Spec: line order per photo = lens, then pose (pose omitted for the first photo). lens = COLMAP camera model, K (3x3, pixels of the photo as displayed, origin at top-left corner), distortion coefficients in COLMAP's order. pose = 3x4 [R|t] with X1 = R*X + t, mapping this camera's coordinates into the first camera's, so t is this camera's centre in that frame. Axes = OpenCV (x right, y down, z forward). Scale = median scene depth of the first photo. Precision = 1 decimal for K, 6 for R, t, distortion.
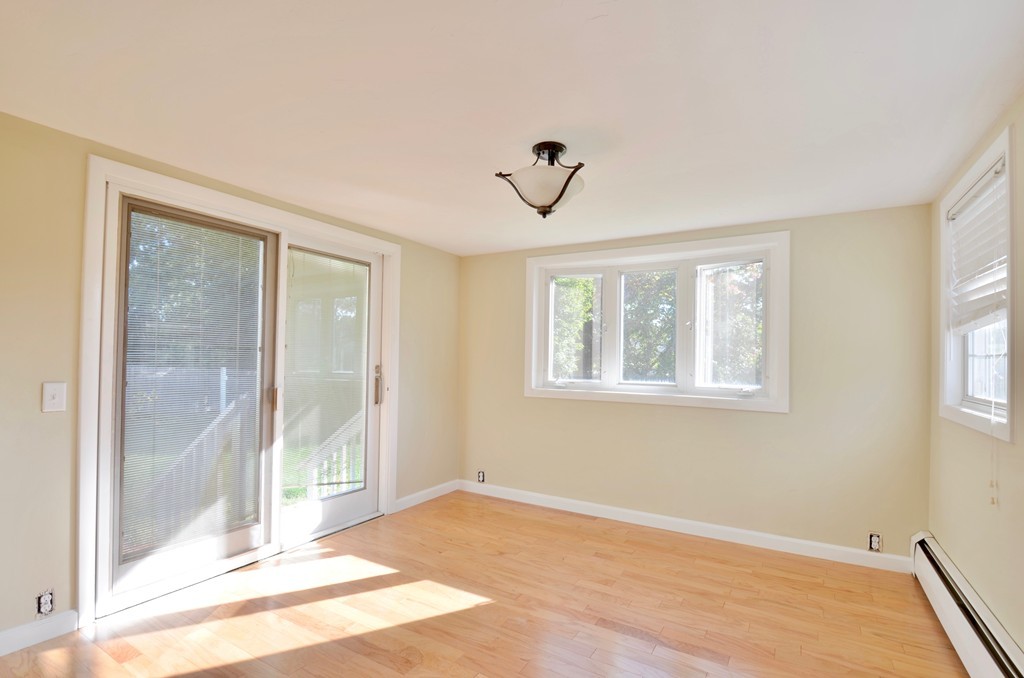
lens RADIAL K [[475.1, 0, 528.9], [0, 475.1, 354.2], [0, 0, 1]] dist [0.000523, -0.008435]
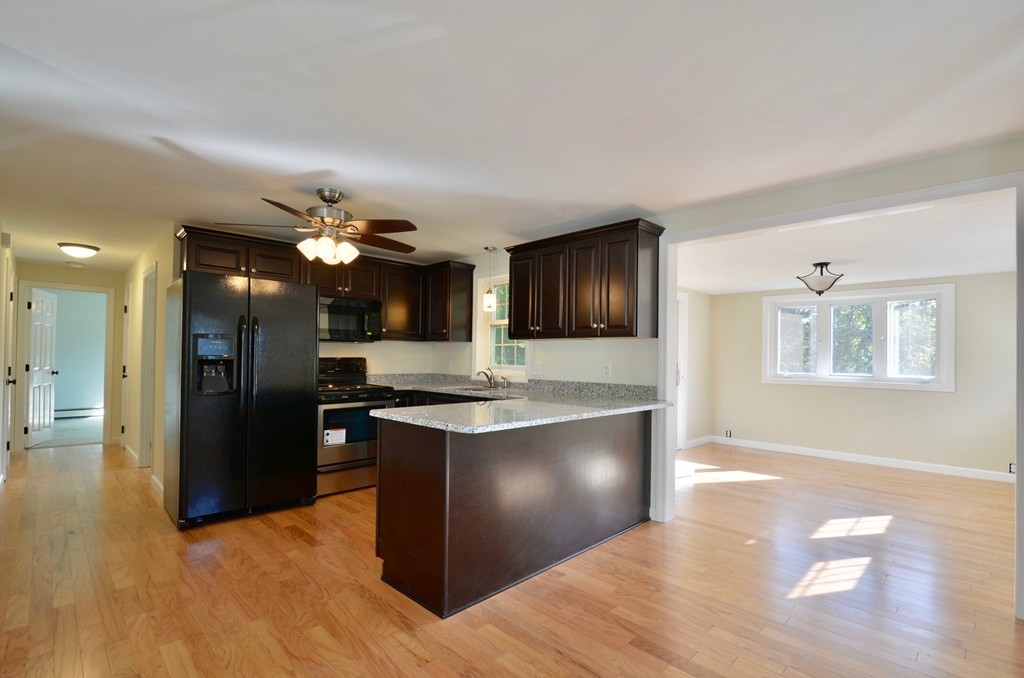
lens RADIAL K [[475.1, 0, 528.9], [0, 475.1, 354.2], [0, 0, 1]] dist [0.000523, -0.008435]
pose [[0.968680, -0.003984, -0.248281, -0.430891], [0.004826, 0.999984, 0.002785, -0.019266], [0.248266, -0.003896, 0.968684, -0.864591]]
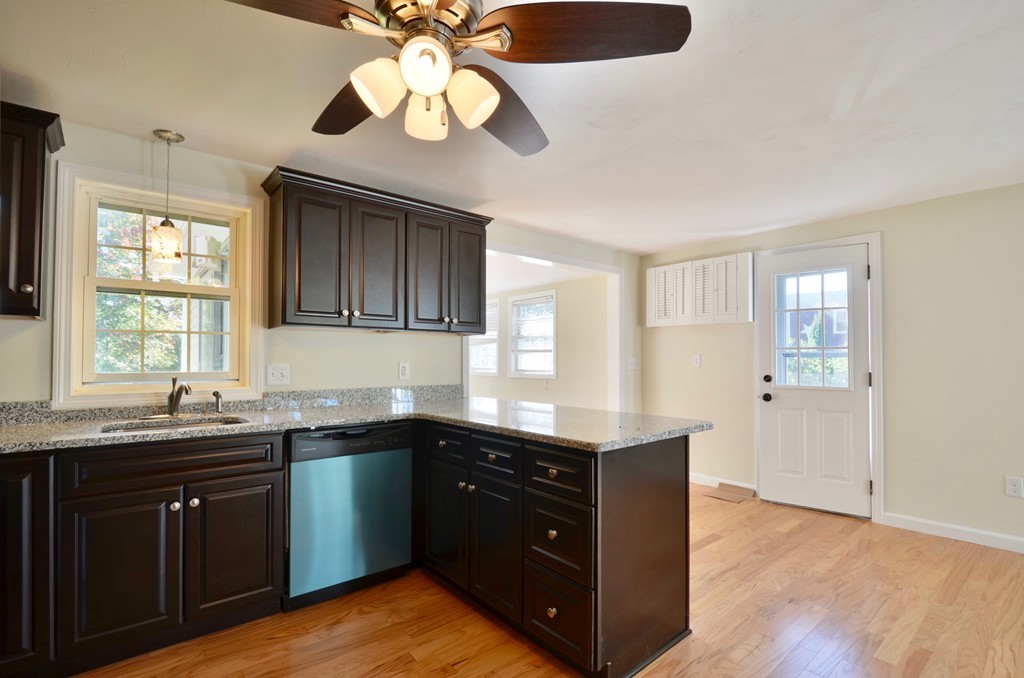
lens RADIAL K [[475.1, 0, 528.9], [0, 475.1, 354.2], [0, 0, 1]] dist [0.000523, -0.008435]
pose [[0.327853, -0.005064, 0.944715, -1.326975], [-0.008865, 0.999925, 0.008436, -0.020755], [-0.944687, -0.011140, 0.327784, -0.284588]]
